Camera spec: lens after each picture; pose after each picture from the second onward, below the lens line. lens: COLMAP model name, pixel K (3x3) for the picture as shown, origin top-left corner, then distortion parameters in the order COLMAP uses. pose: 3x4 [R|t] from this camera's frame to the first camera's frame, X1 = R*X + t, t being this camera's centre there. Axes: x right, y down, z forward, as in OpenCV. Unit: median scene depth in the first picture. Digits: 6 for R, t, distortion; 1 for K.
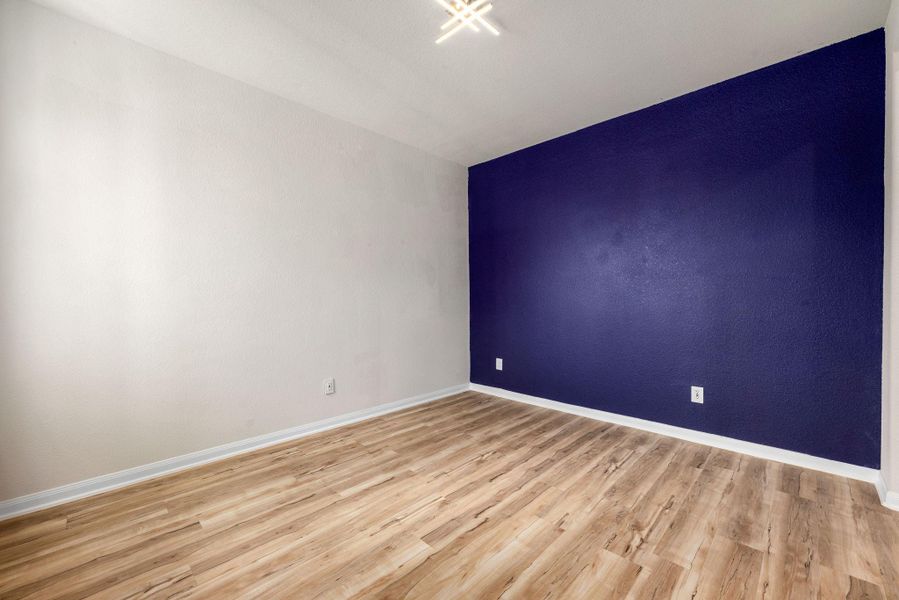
lens RADIAL K [[369.1, 0, 449.9], [0, 369.1, 297.2], [0, 0, 1]] dist [0.001034, 0.000020]
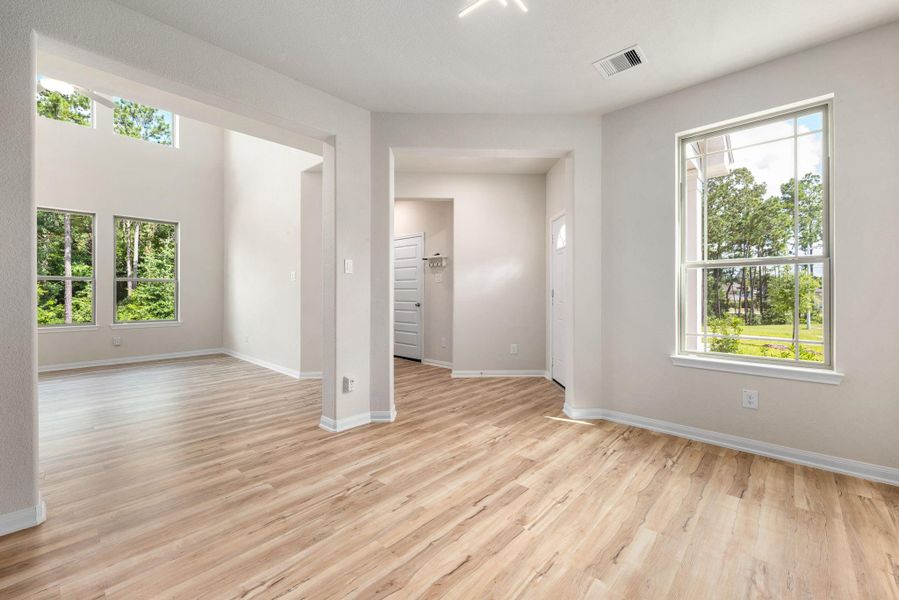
lens RADIAL K [[369.1, 0, 448.4], [0, 369.1, 293.8], [0, 0, 1]] dist [0.001034, 0.000020]
pose [[-0.999695, 0.005998, -0.023953, 0.193384], [0.005794, 0.999946, 0.008589, -0.002217], [0.024003, 0.008448, -0.999676, 2.012766]]
